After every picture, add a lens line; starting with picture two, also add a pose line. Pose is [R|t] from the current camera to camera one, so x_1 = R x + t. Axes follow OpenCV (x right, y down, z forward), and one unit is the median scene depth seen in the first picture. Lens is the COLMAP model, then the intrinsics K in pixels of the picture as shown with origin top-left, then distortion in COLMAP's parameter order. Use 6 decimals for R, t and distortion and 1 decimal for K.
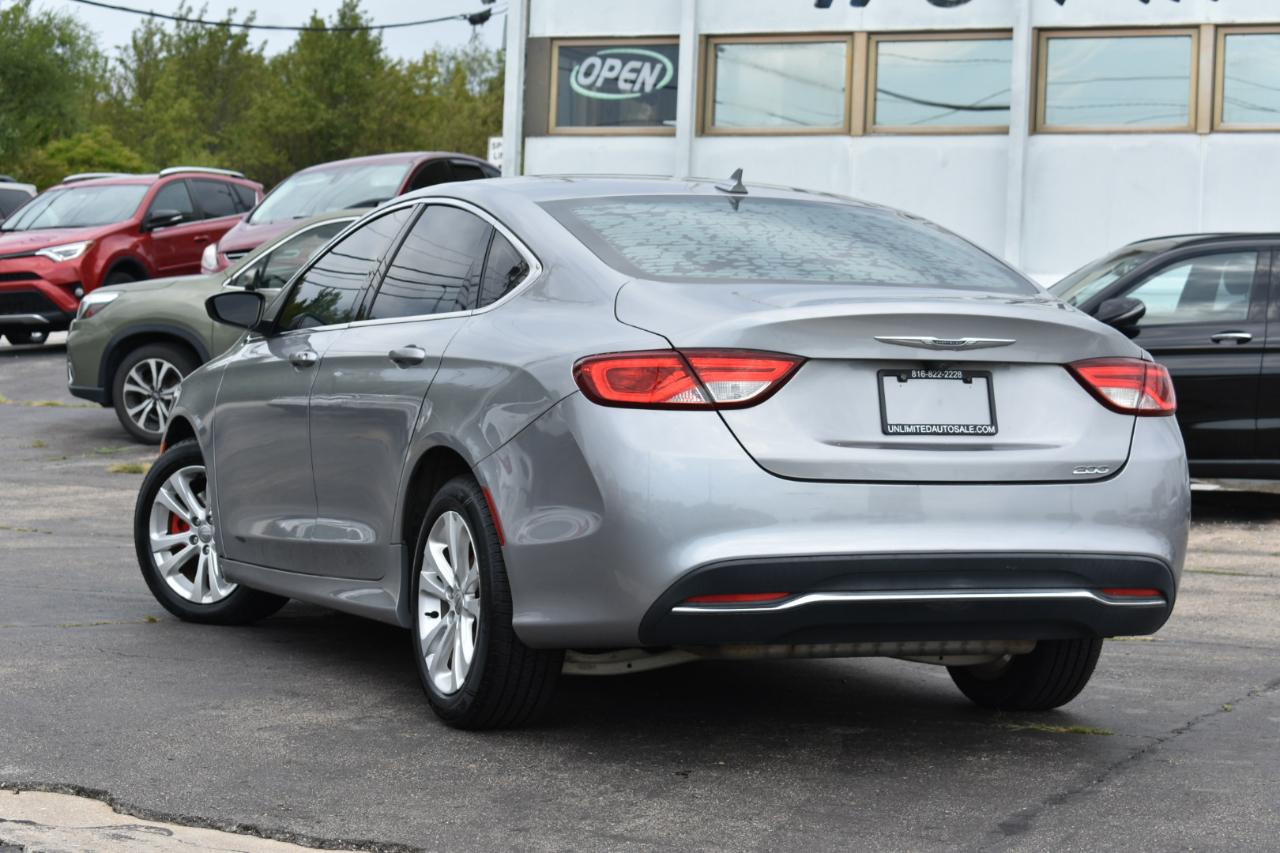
lens RADIAL K [[2911.4, 0, 640.0], [0, 2911.4, 426.5], [0, 0, 1]] dist [-0.055661, 0.103276]
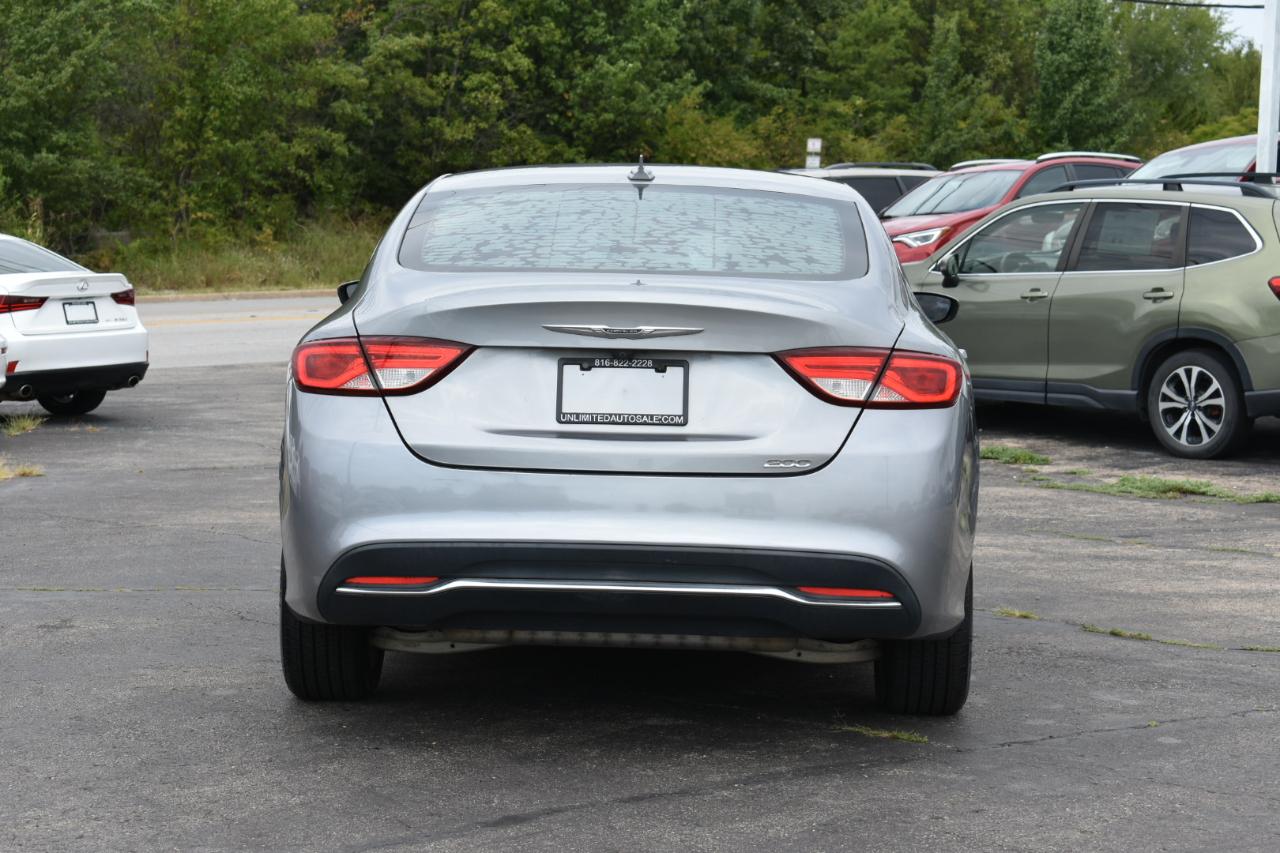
lens RADIAL K [[2911.4, 0, 640.0], [0, 2911.4, 426.5], [0, 0, 1]] dist [-0.055661, 0.103276]
pose [[0.908811, 0.016516, -0.416881, 0.483085], [-0.014067, 0.999861, 0.008947, -0.004959], [0.416970, -0.002267, 0.908917, 0.097100]]
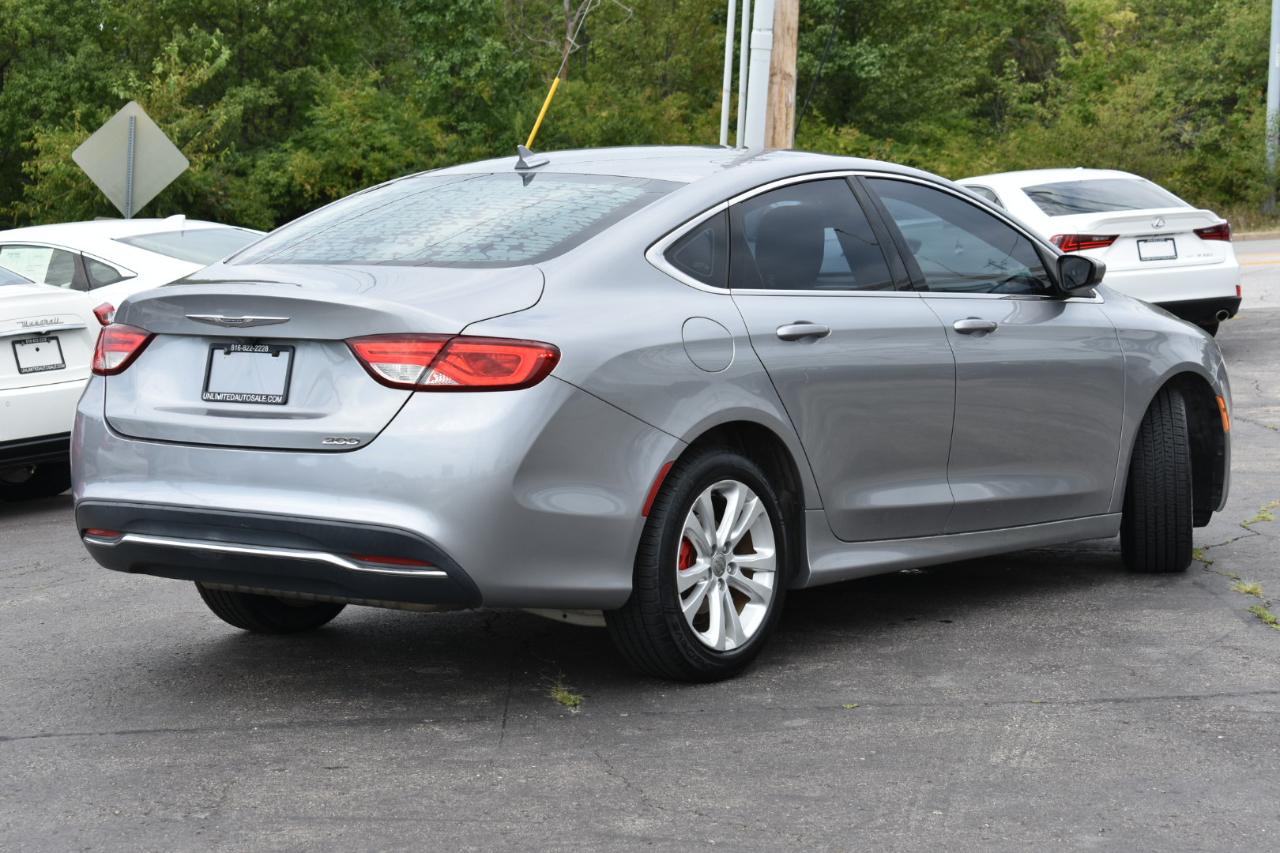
lens RADIAL K [[2911.4, 0, 640.0], [0, 2911.4, 426.5], [0, 0, 1]] dist [-0.055661, 0.103276]
pose [[0.509531, 0.045019, -0.859274, 1.055789], [-0.008747, 0.998850, 0.047146, -0.038841], [0.860408, -0.016506, 0.509339, 0.522410]]
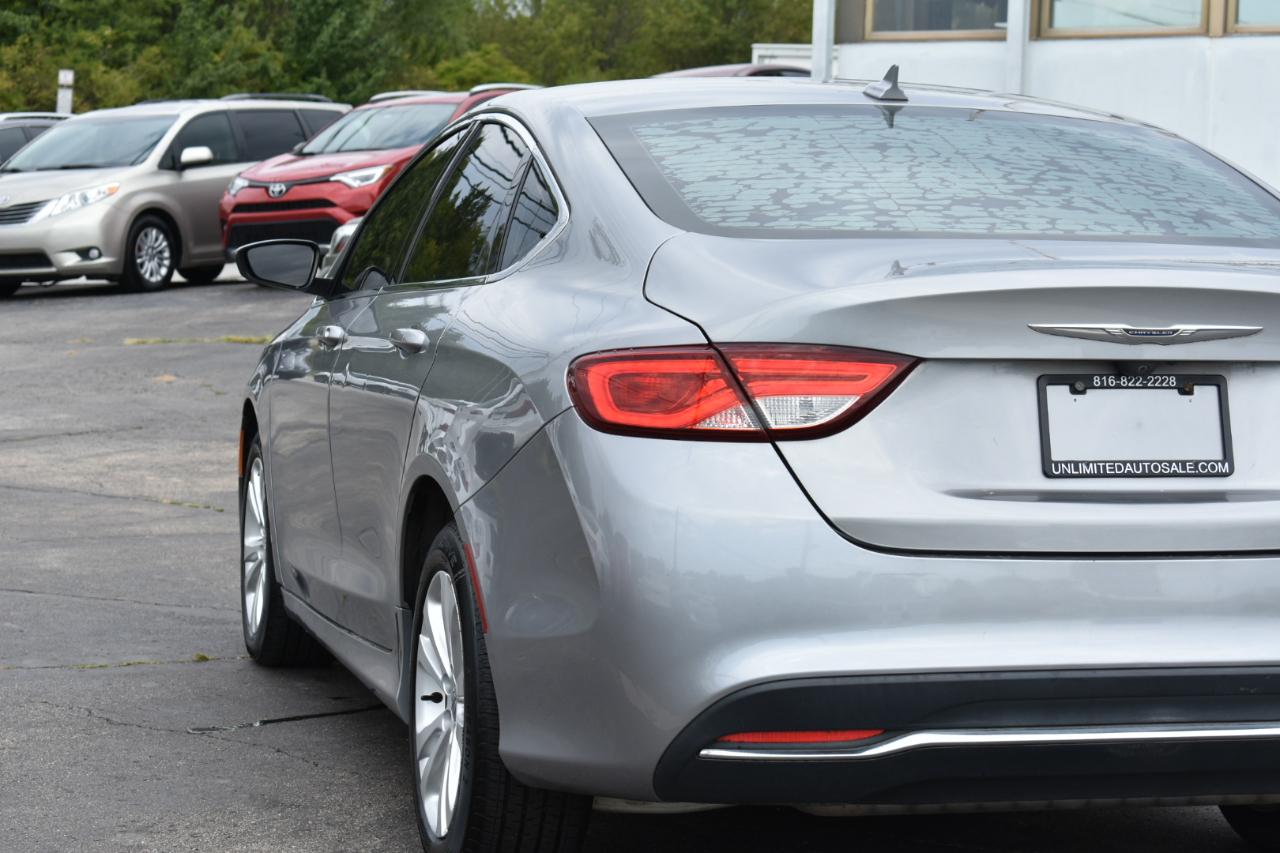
lens RADIAL K [[2911.4, 0, 640.0], [0, 2911.4, 426.5], [0, 0, 1]] dist [-0.055661, 0.103276]
pose [[0.989604, 0.004231, -0.143754, 0.080355], [-0.000136, 0.999594, 0.028488, -0.024377], [0.143816, -0.028173, 0.989203, 0.329434]]
